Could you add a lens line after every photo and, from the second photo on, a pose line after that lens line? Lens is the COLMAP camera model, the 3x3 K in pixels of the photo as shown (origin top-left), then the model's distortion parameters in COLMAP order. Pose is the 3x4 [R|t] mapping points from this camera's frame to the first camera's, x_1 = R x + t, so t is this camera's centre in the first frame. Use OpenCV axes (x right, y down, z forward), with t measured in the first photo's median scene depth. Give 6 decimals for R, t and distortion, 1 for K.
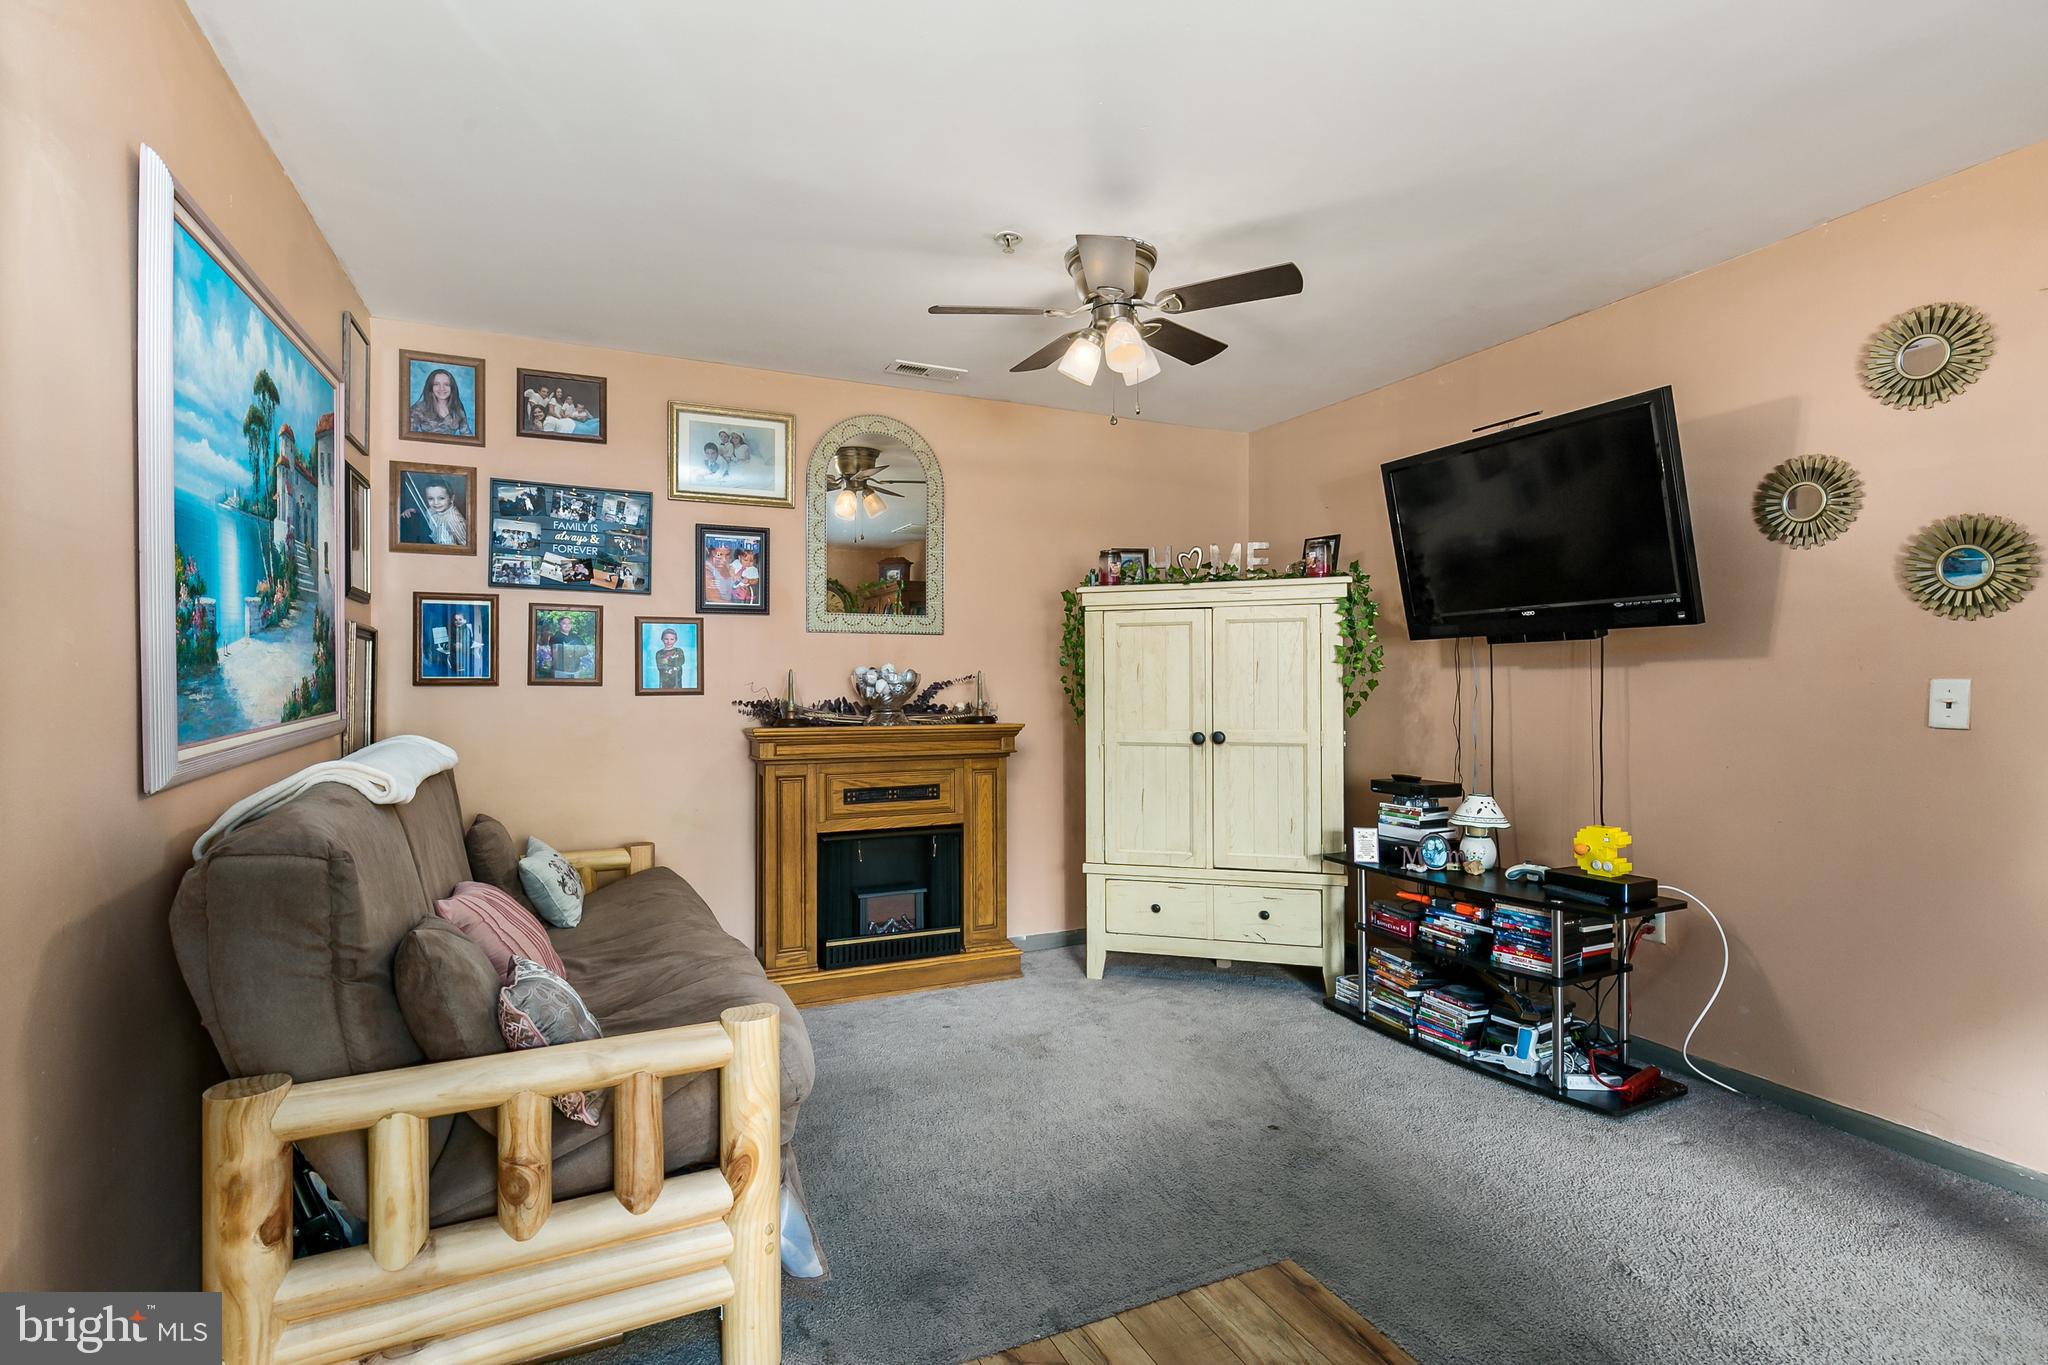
lens RADIAL K [[972.6, 0, 1024.0], [0, 972.6, 682.5], [0, 0, 1]] dist [0.001042, 0.000135]
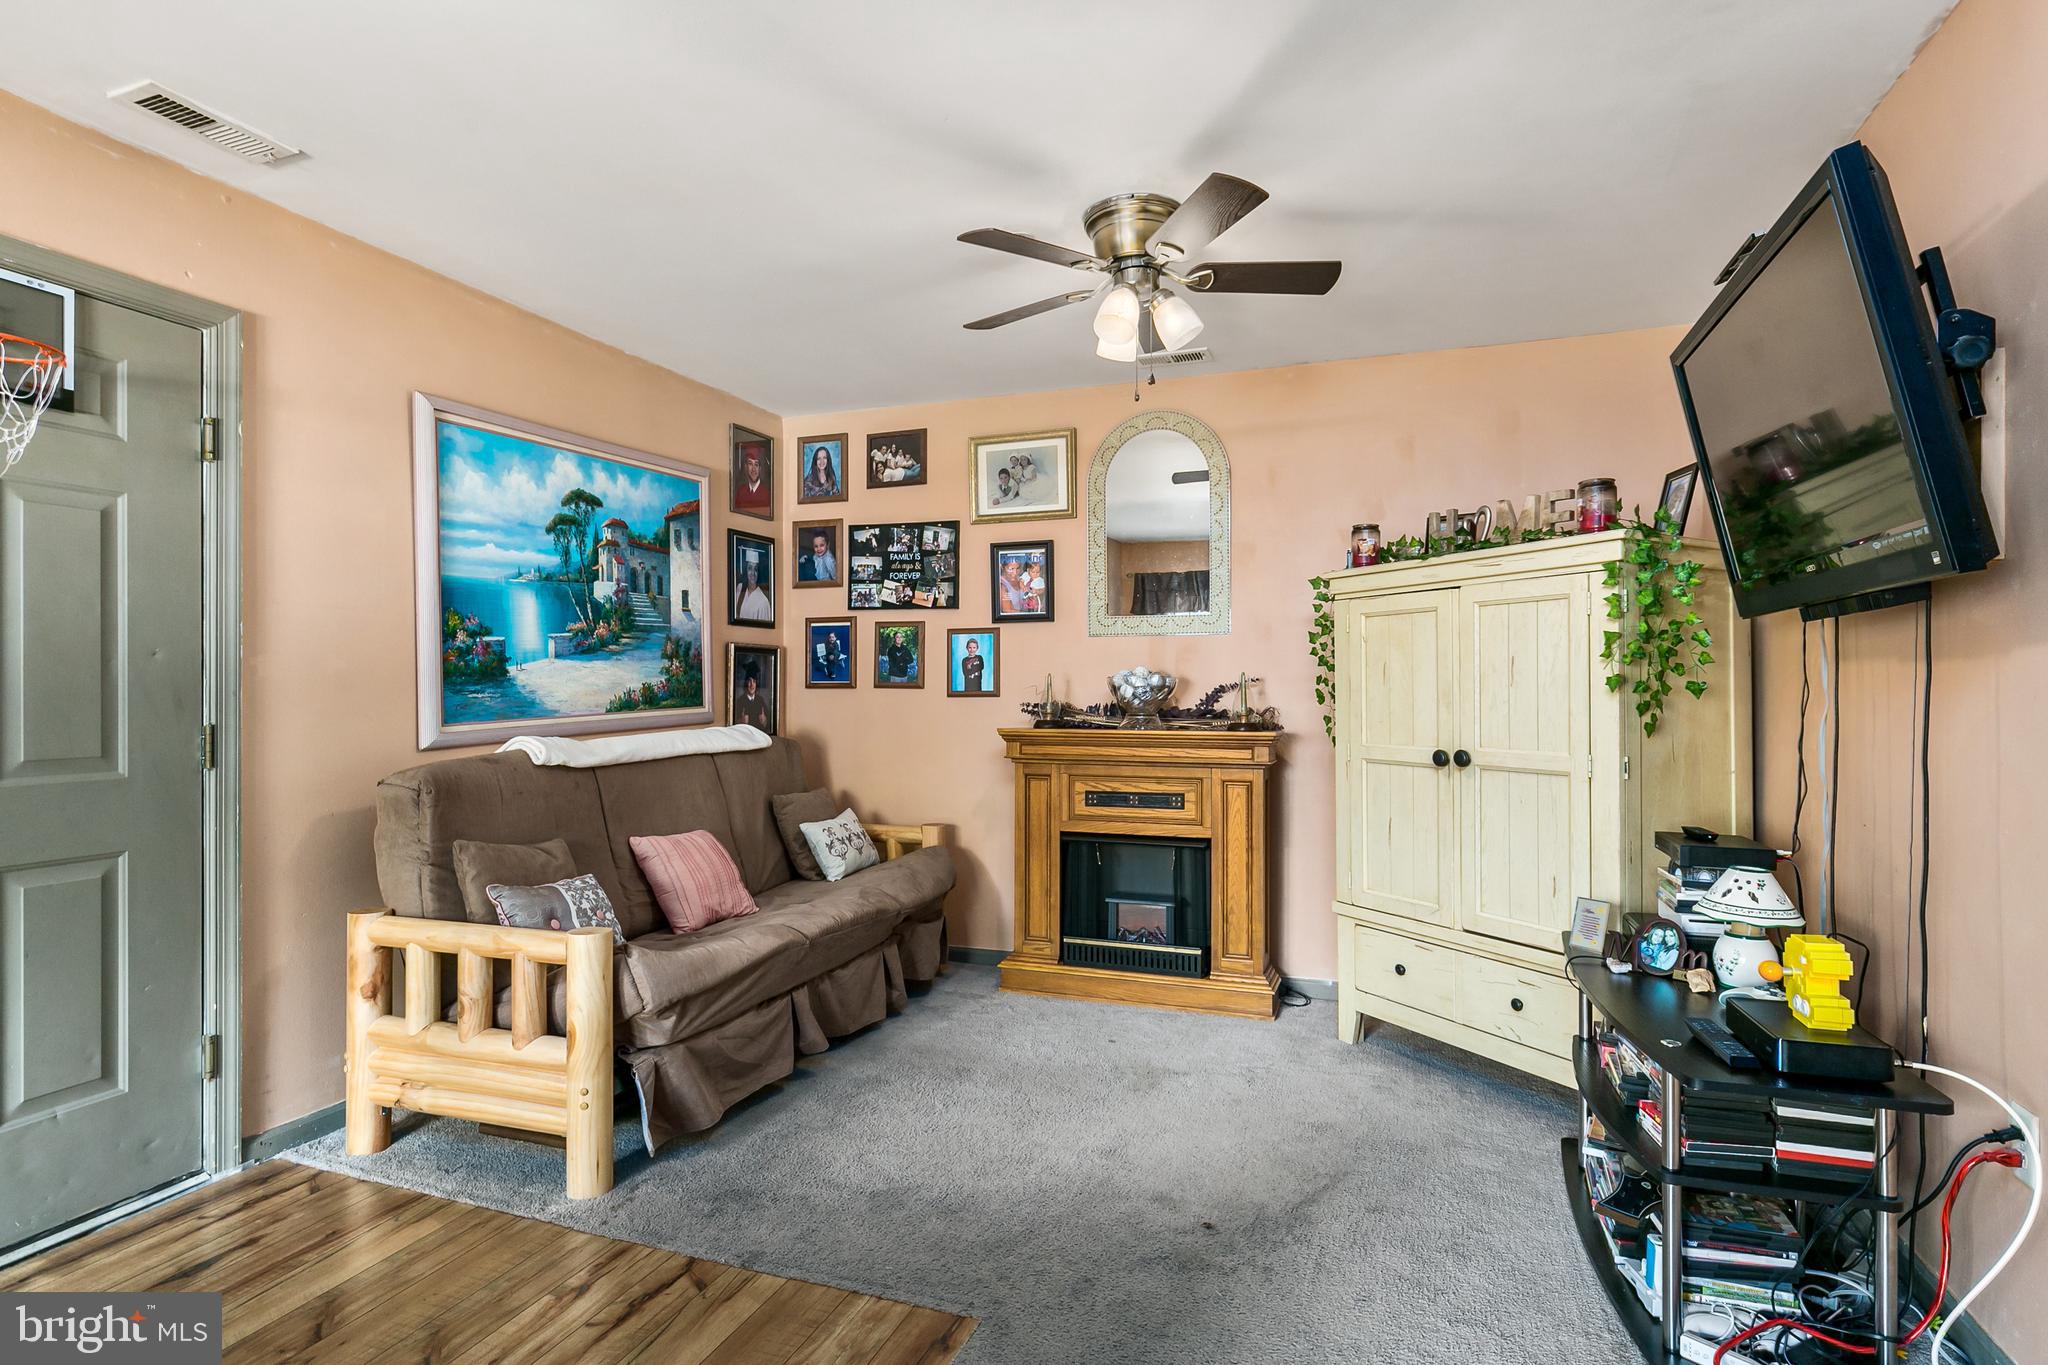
lens RADIAL K [[1044.5, 0, 1024.0], [0, 1044.5, 682.5], [0, 0, 1]] dist [0.000644, 0.000489]
pose [[0.705523, -0.002264, -0.708683, 0.564586], [0.001313, 0.999997, -0.001887, -0.001520], [0.708686, 0.000401, 0.705524, 0.192088]]
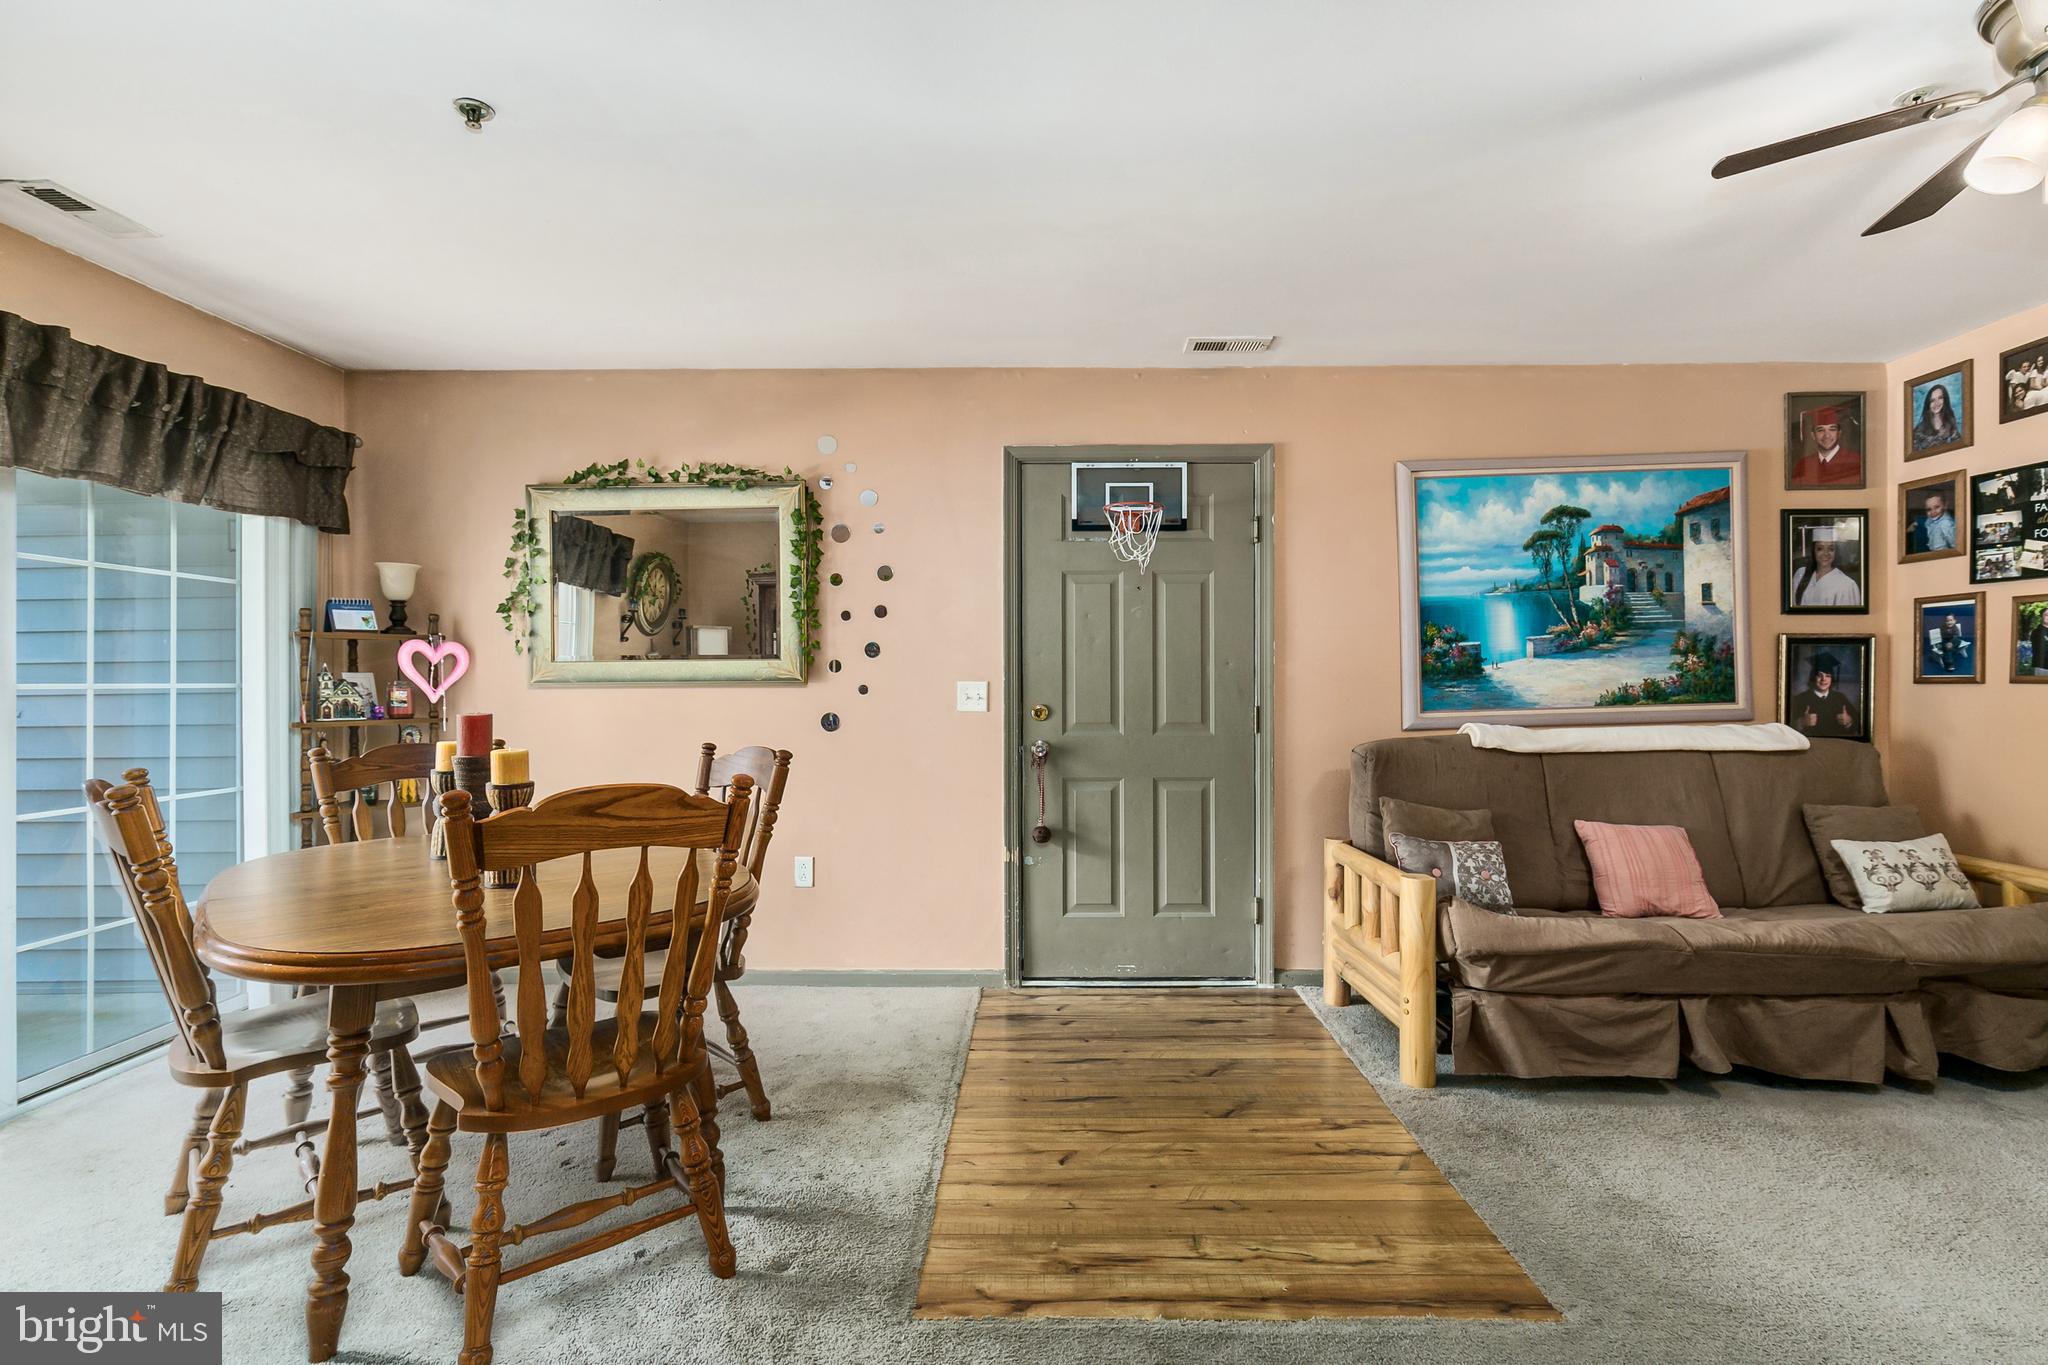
lens RADIAL K [[952.7, 0, 1031.7], [0, 952.7, 689.5], [0, 0, 1]] dist [-0.002525, -0.000285]
pose [[-0.426079, 0.007954, -0.904651, 0.726126], [0.003666, 0.999968, 0.007066, -0.001598], [0.904679, -0.000306, -0.426094, 0.526050]]
